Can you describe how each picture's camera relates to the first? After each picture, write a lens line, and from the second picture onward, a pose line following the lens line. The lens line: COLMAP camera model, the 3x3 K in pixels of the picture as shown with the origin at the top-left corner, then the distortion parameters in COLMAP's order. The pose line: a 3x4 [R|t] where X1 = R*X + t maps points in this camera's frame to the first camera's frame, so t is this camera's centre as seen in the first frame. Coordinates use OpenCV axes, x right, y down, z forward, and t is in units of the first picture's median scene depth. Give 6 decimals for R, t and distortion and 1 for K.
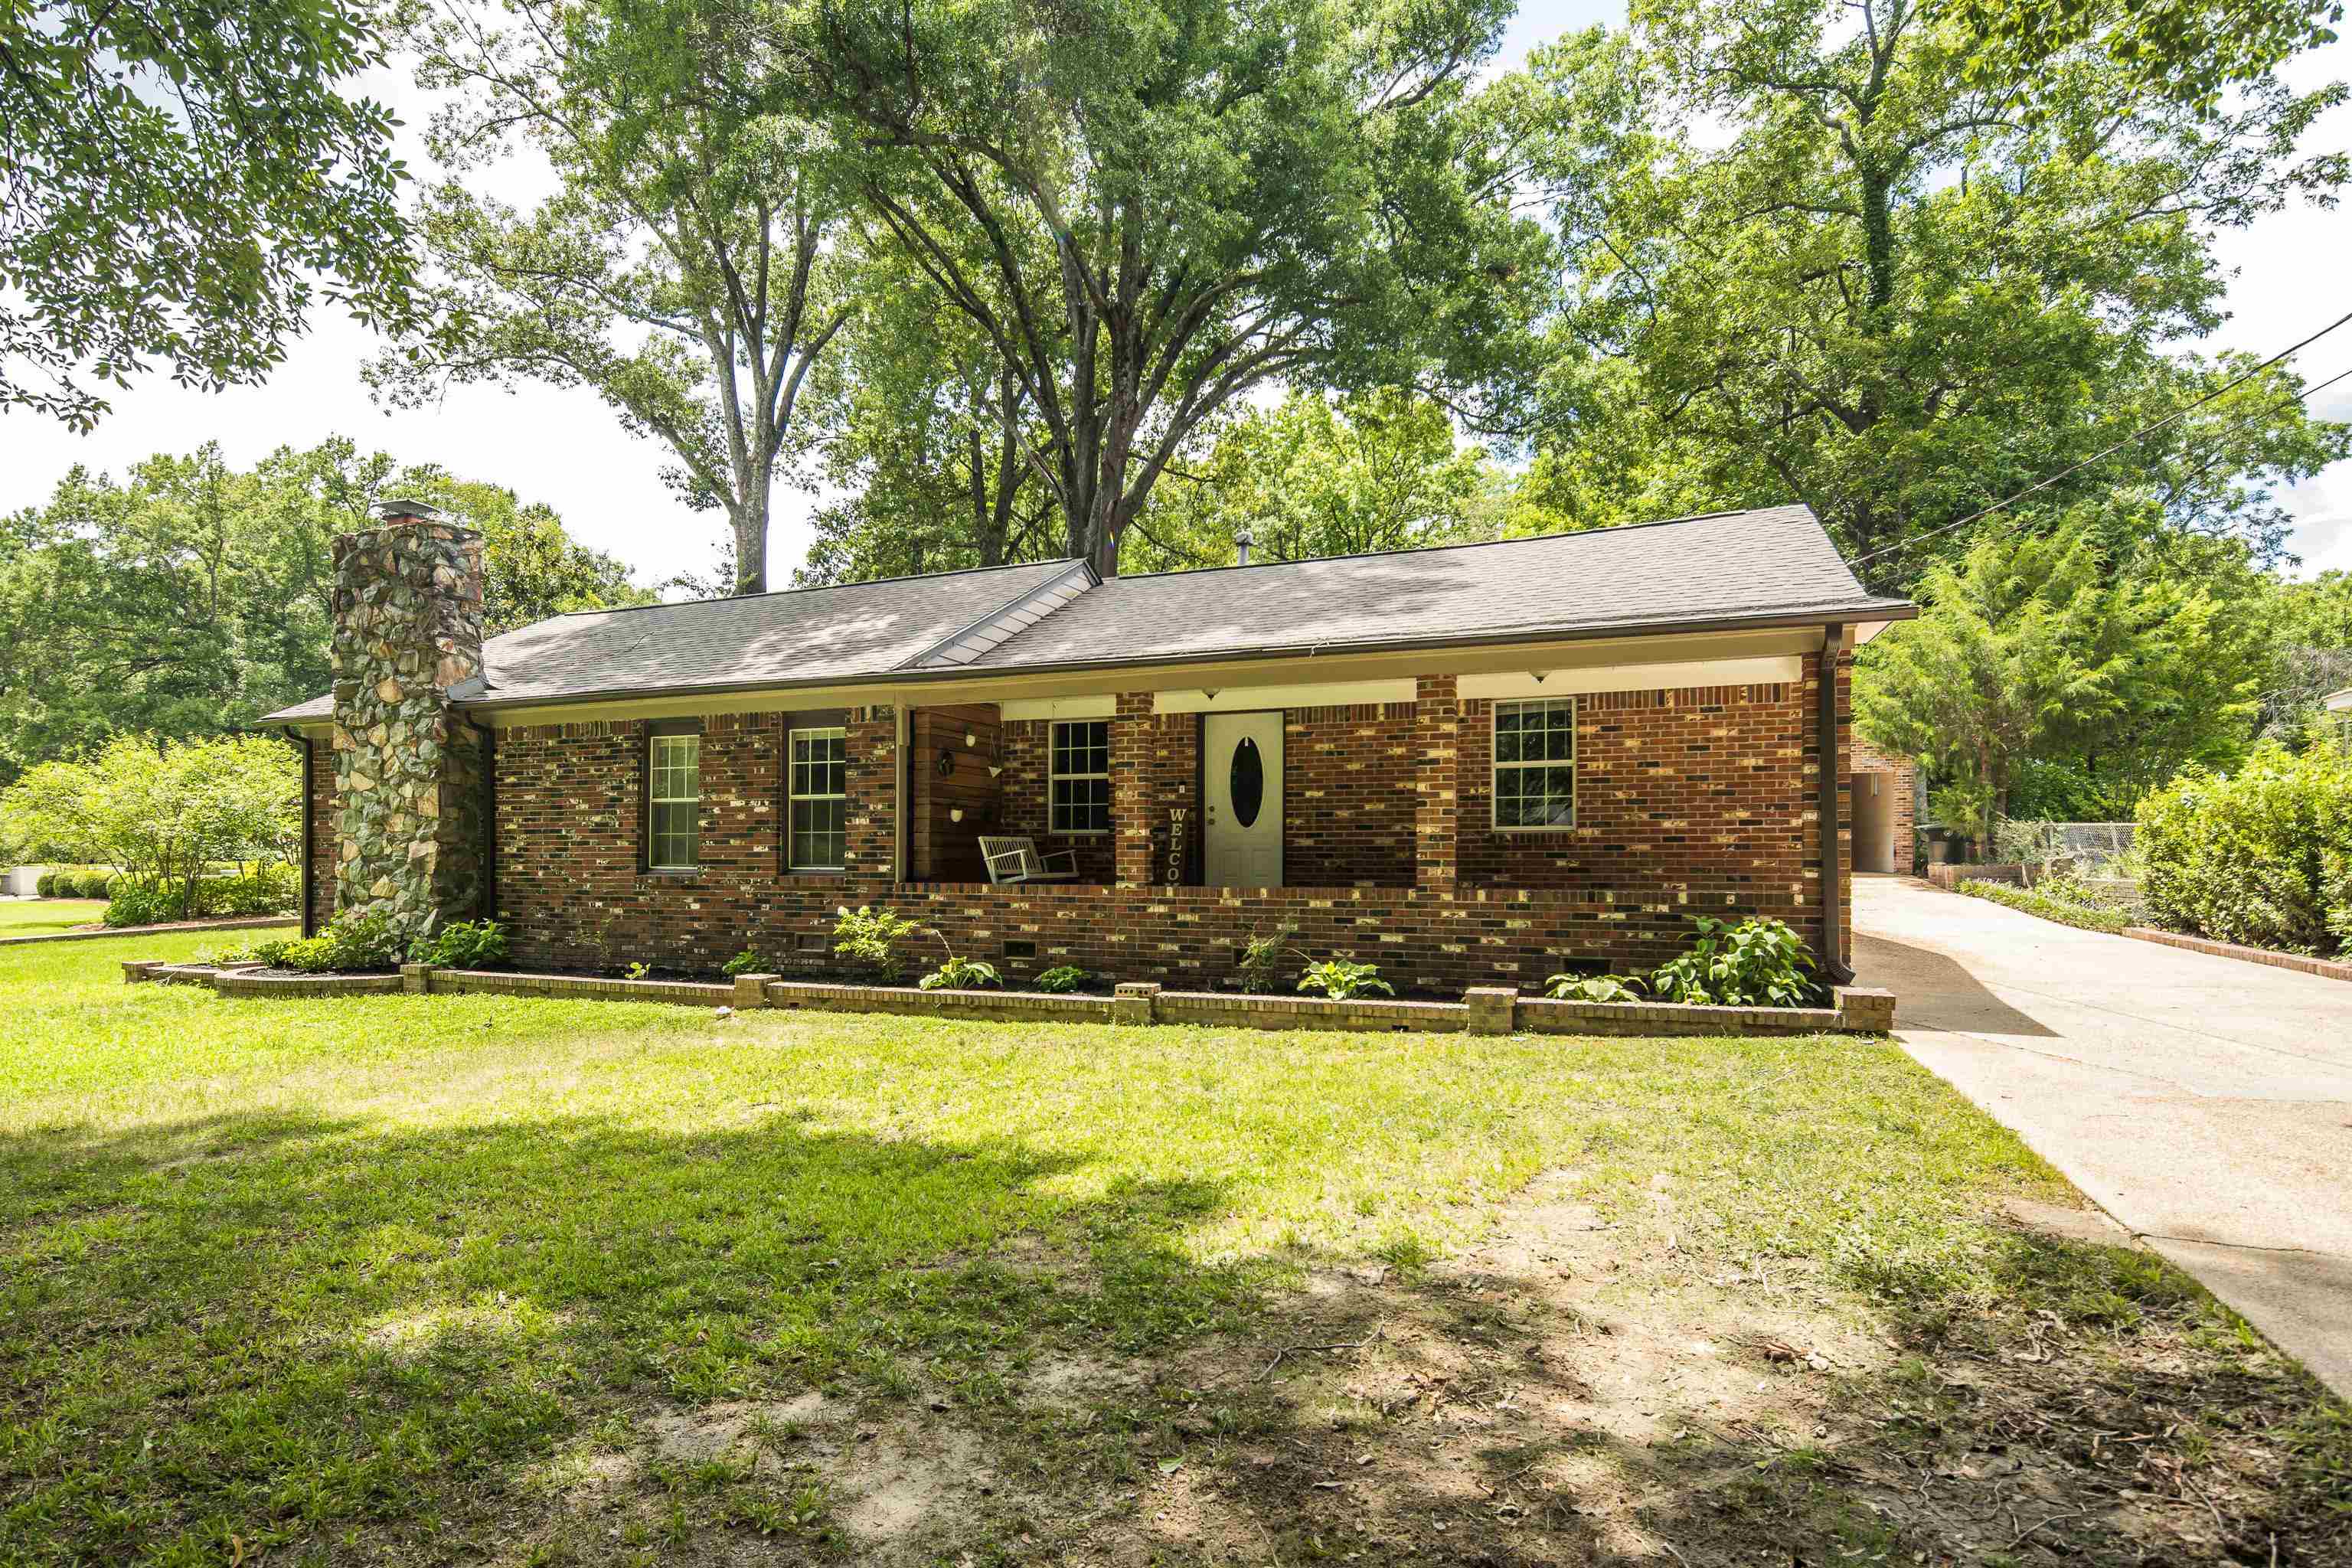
lens RADIAL K [[1152.7, 0, 1172.6], [0, 1152.7, 857.4], [0, 0, 1]] dist [0.011025, -0.009324]
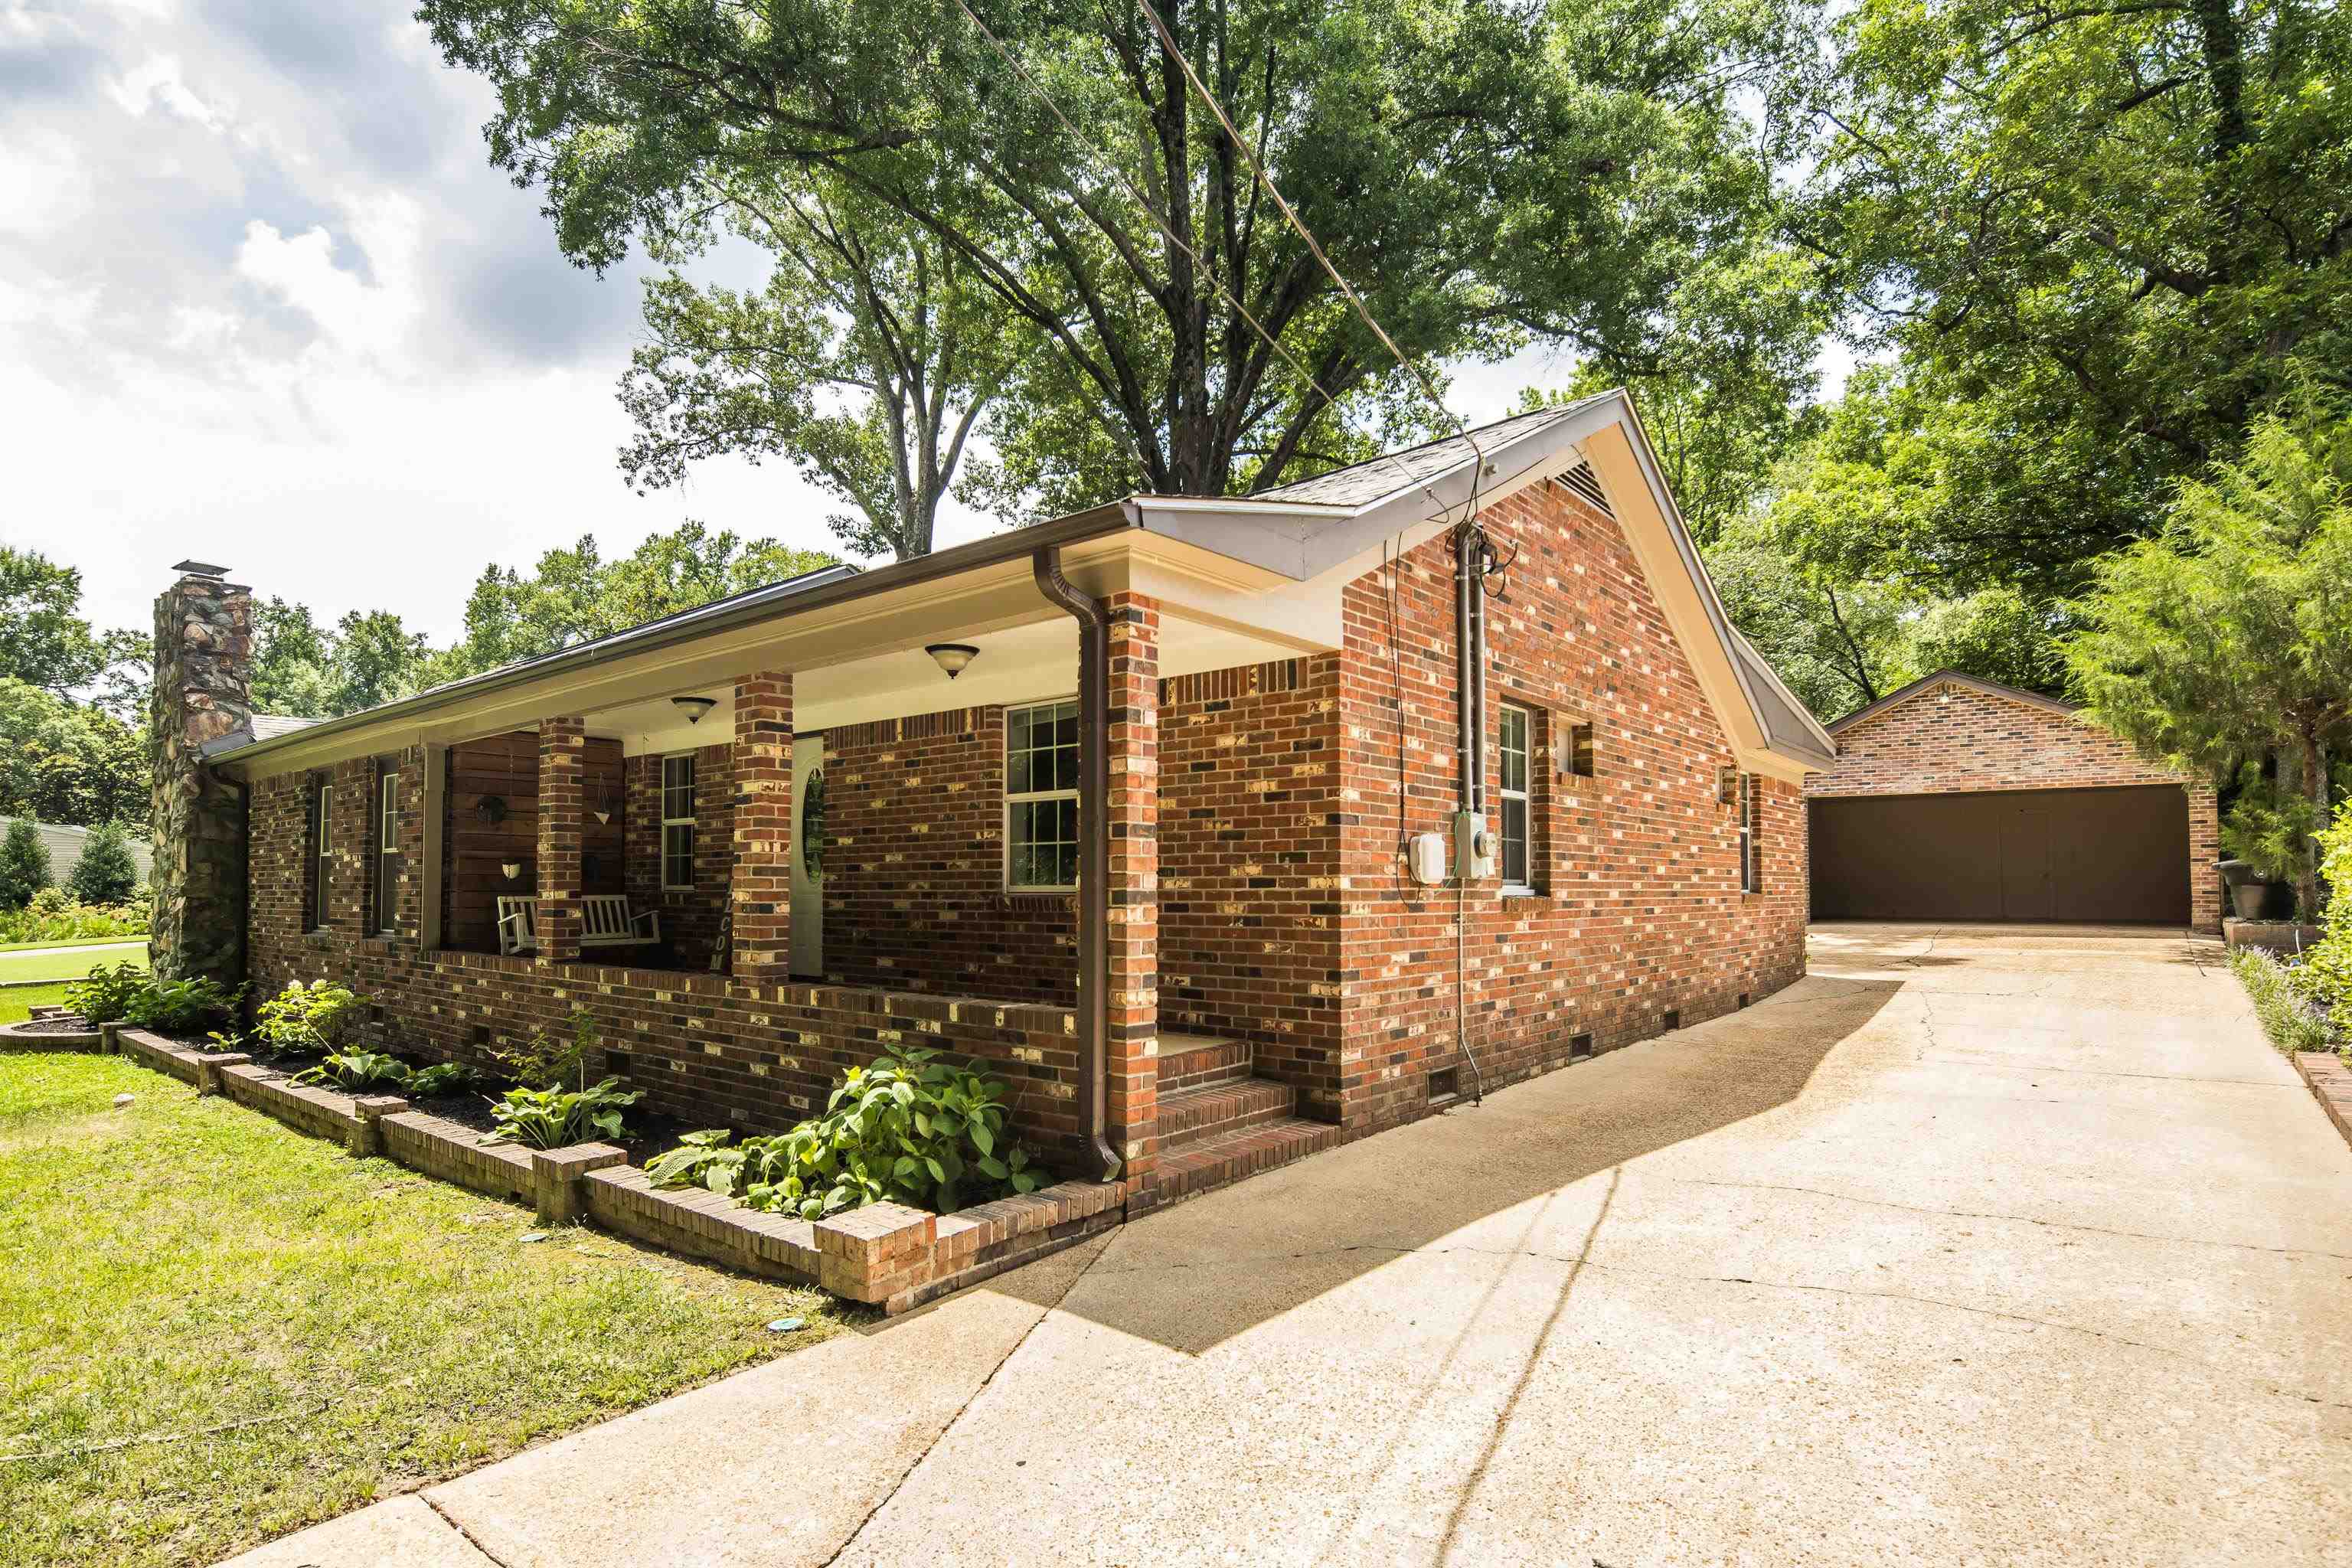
lens RADIAL K [[1183.3, 0, 1180.4], [0, 1183.3, 860.1], [0, 0, 1]] dist [0.000670, -0.000106]
pose [[0.952973, -0.007377, -0.302965, 0.492971], [-0.000193, 0.999689, -0.024947, -0.020058], [0.303055, 0.023833, 0.952675, 0.283051]]
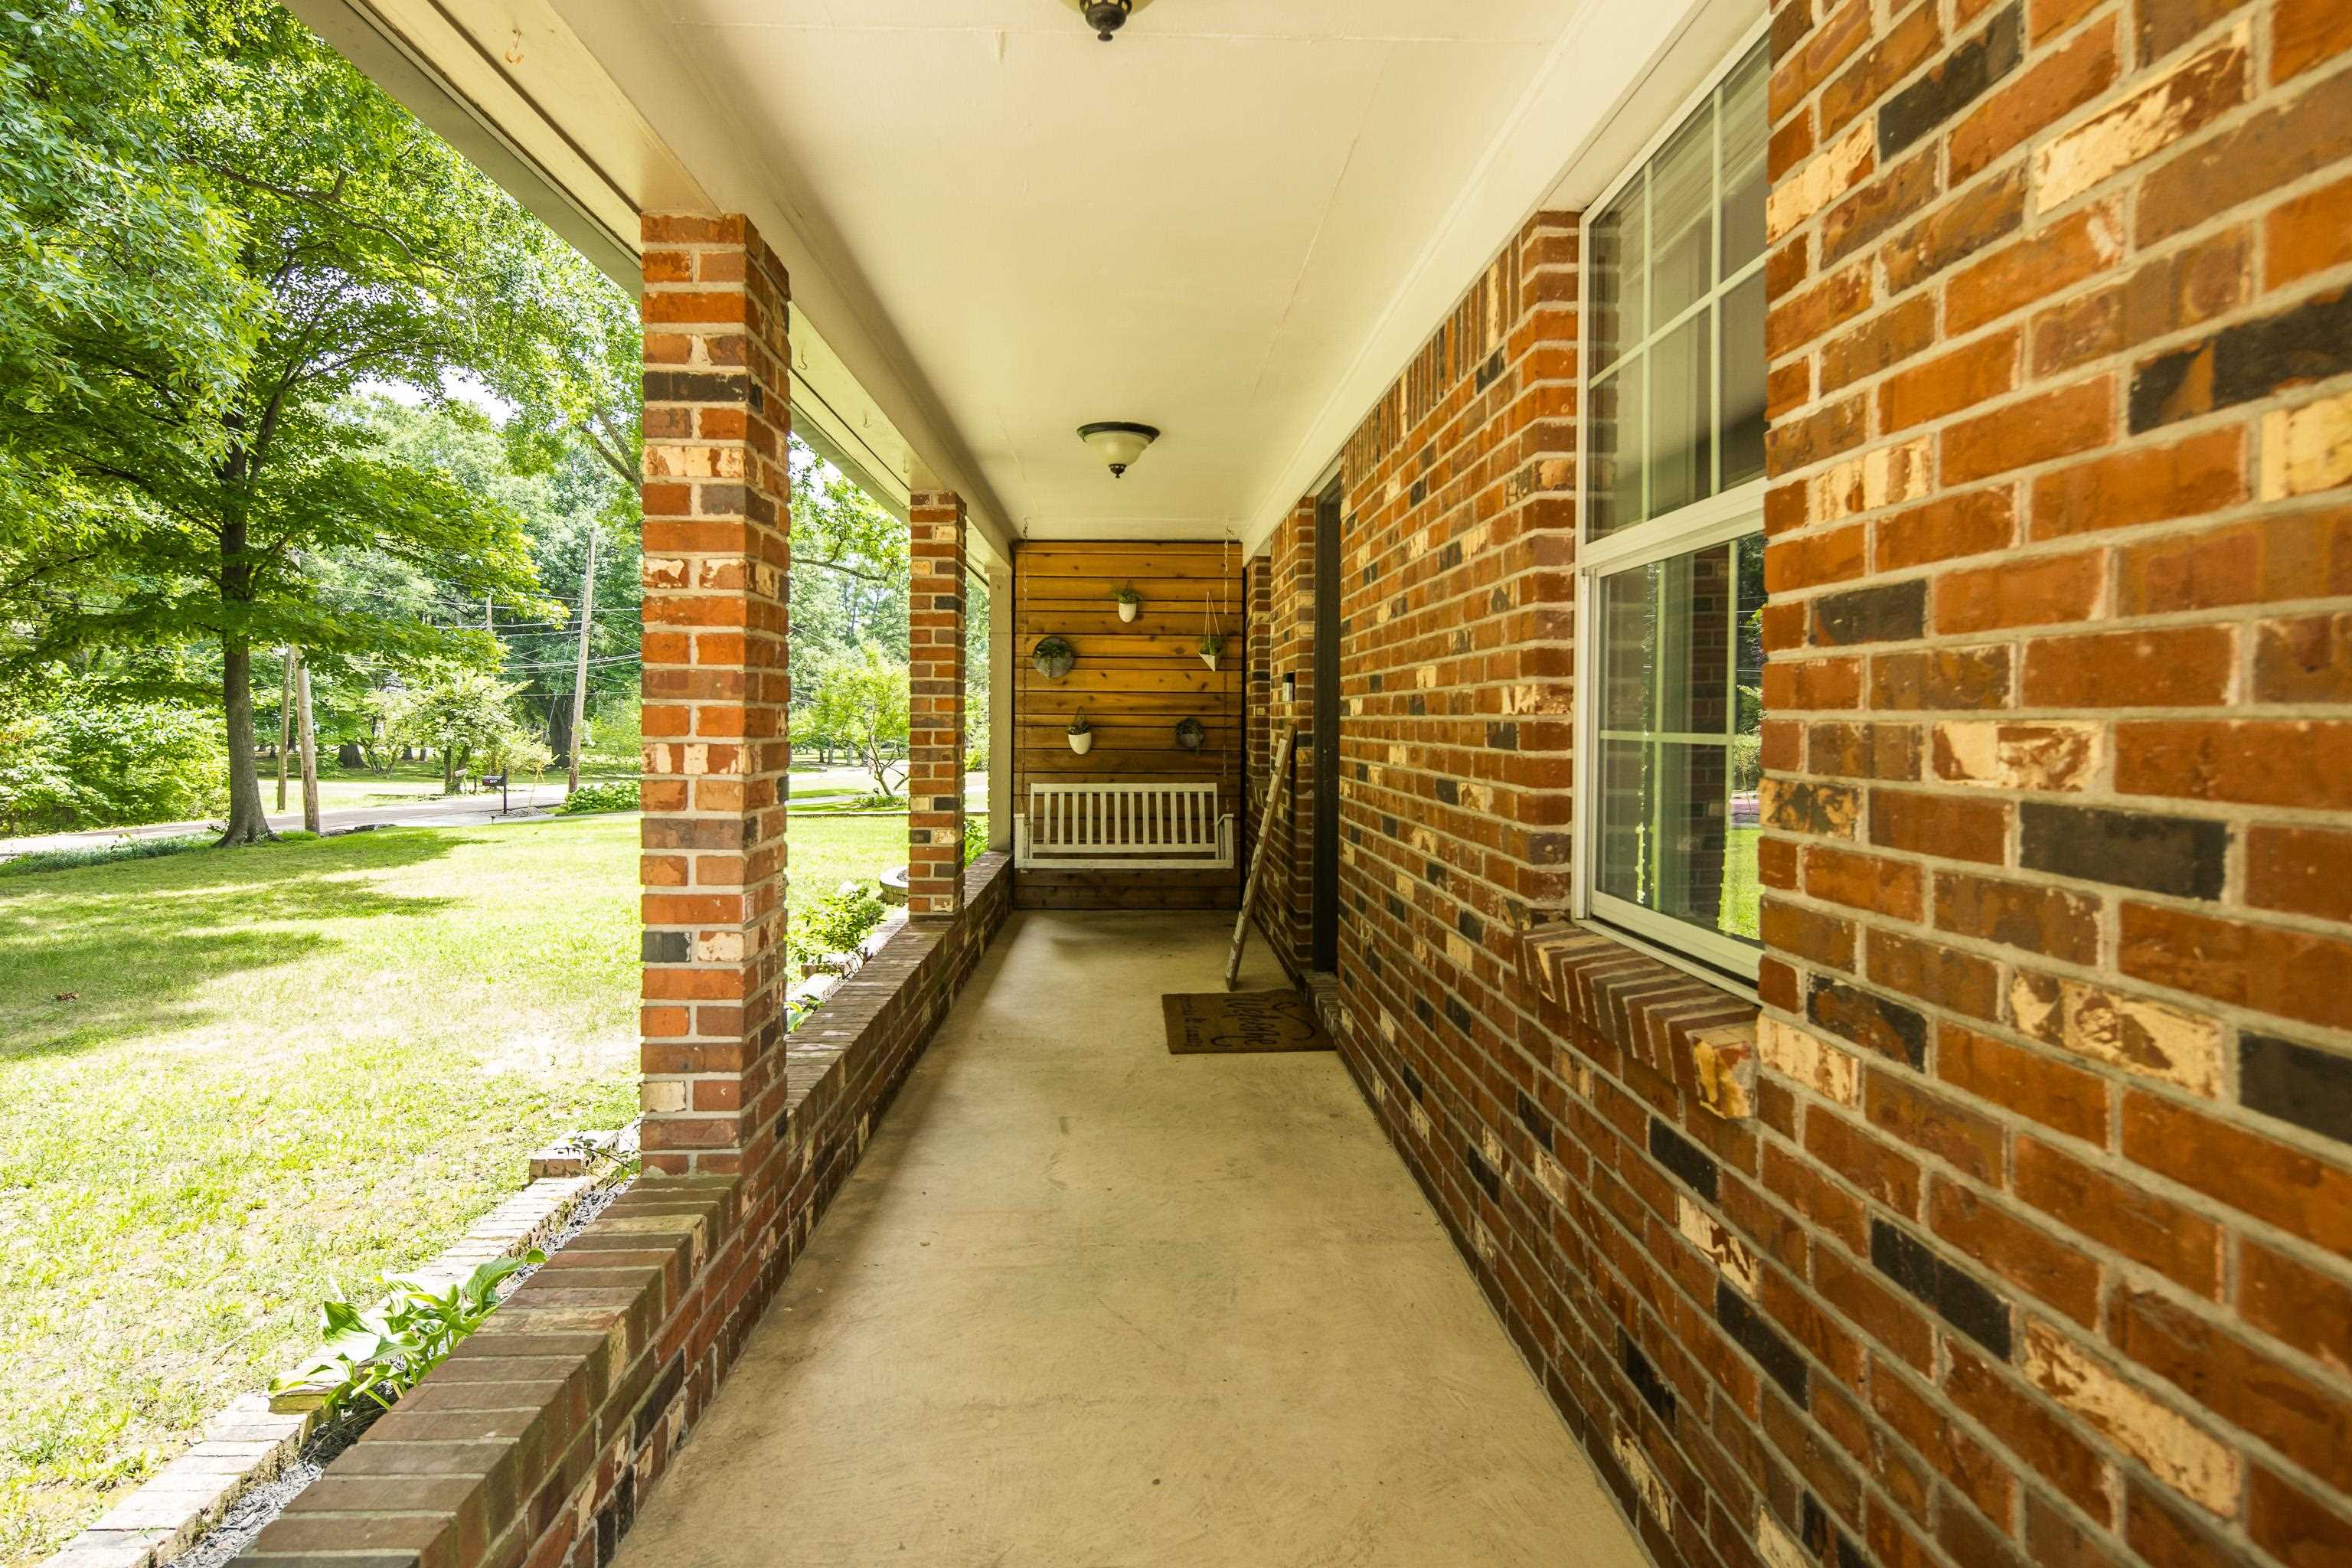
lens RADIAL K [[1206.2, 0, 1170.2], [0, 1206.2, 743.0], [0, 0, 1]] dist [0.000021, -0.000162]
pose [[0.411394, 0.022915, -0.911169, 0.353418], [-0.008198, 0.999737, 0.021441, -0.044739], [0.911421, -0.001351, 0.411474, 0.706957]]
